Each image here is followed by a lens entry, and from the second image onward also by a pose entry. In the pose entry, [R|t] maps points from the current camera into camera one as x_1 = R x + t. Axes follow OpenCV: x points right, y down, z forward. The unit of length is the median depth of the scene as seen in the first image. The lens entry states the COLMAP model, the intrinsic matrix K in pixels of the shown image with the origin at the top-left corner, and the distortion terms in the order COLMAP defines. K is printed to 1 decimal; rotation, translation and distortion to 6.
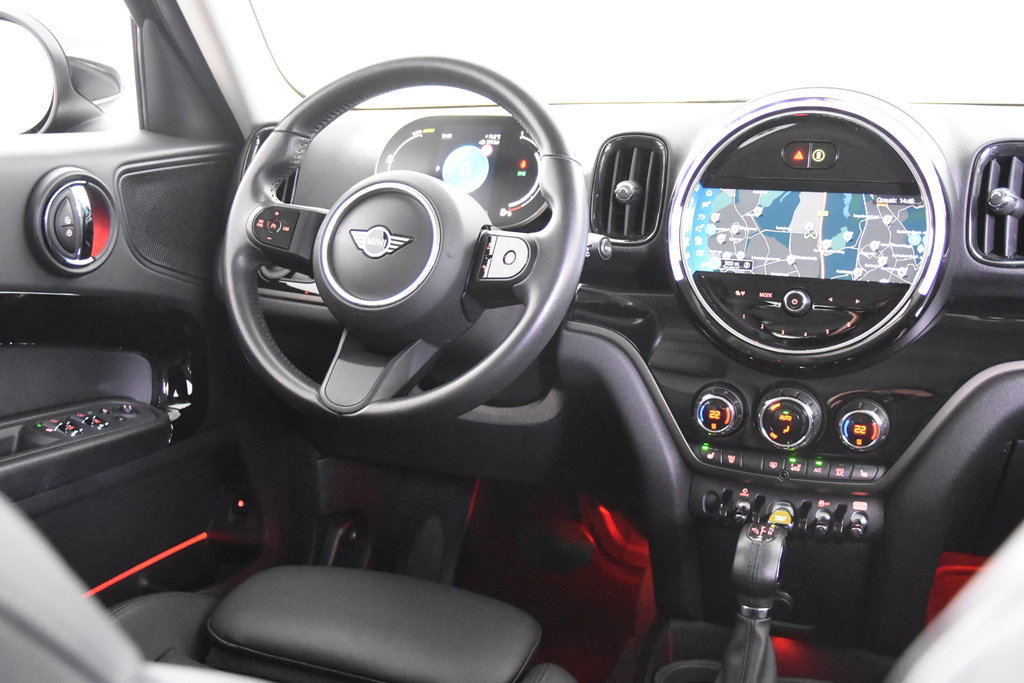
lens RADIAL K [[1139.7, 0, 522.1], [0, 1139.7, 337.2], [0, 0, 1]] dist [0.033070, 0.000000]
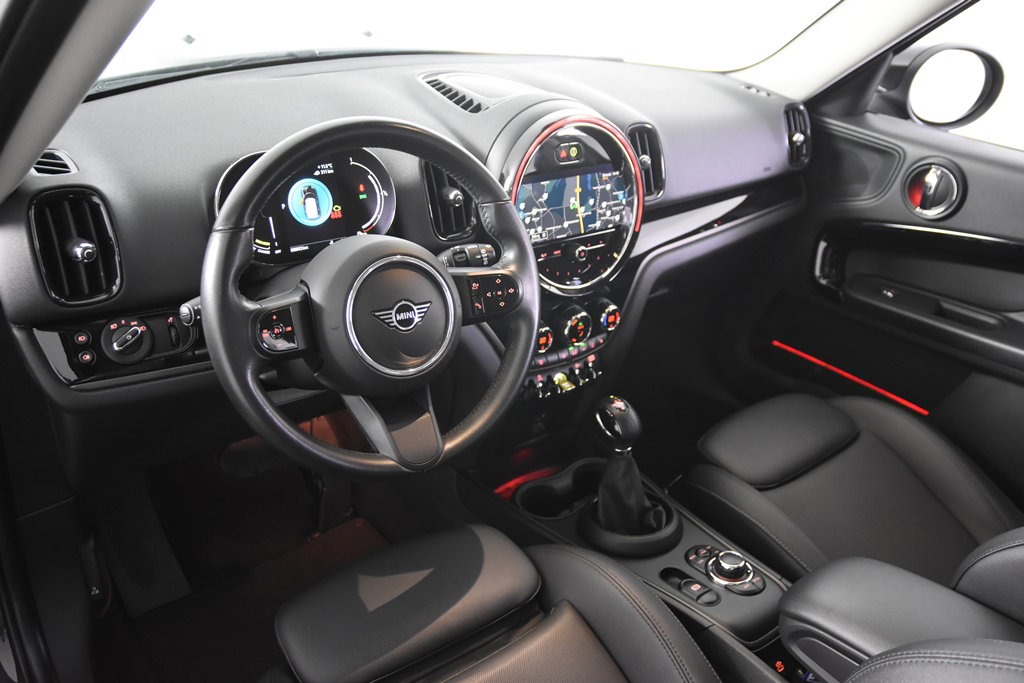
lens RADIAL K [[883.2, 0, 513.7], [0, 883.2, 337.7], [0, 0, 1]] dist [-0.009044, -0.004374]
pose [[0.499012, -0.363275, 0.786778, -0.741627], [0.114824, 0.927607, 0.355472, -0.343573], [-0.858954, -0.087043, 0.504600, 0.471031]]
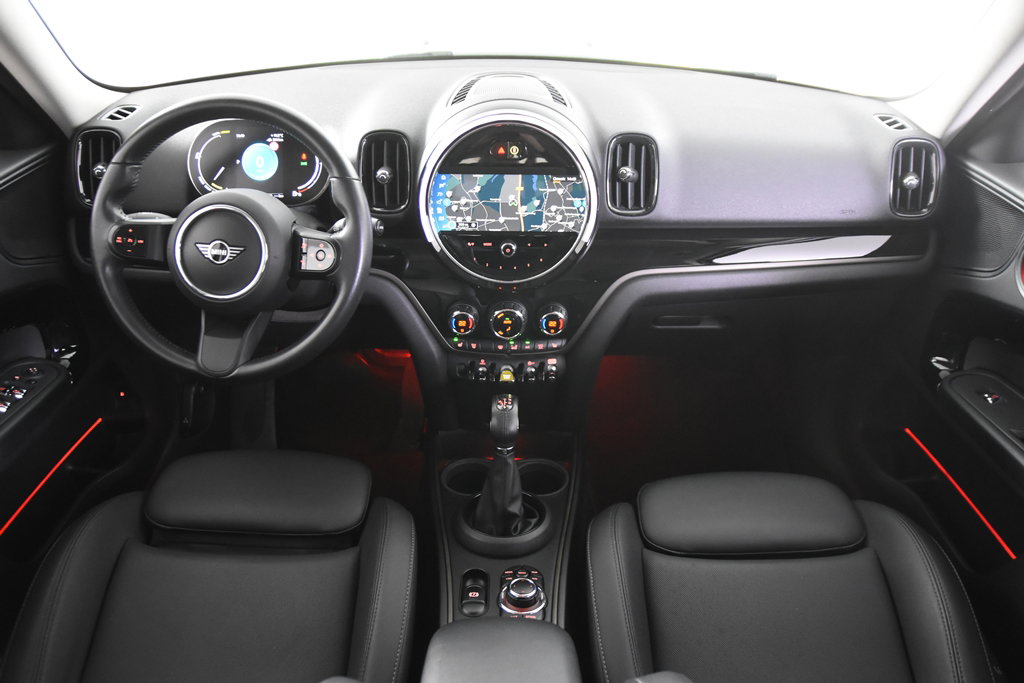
lens RADIAL K [[768.4, 0, 511.8], [0, 768.4, 346.0], [0, 0, 1]] dist [-0.067323, 0.042565]
pose [[0.942361, -0.169576, 0.288443, -0.075028], [0.079207, 0.950615, 0.300094, -0.213439], [-0.325087, -0.259950, 0.909255, 0.022663]]
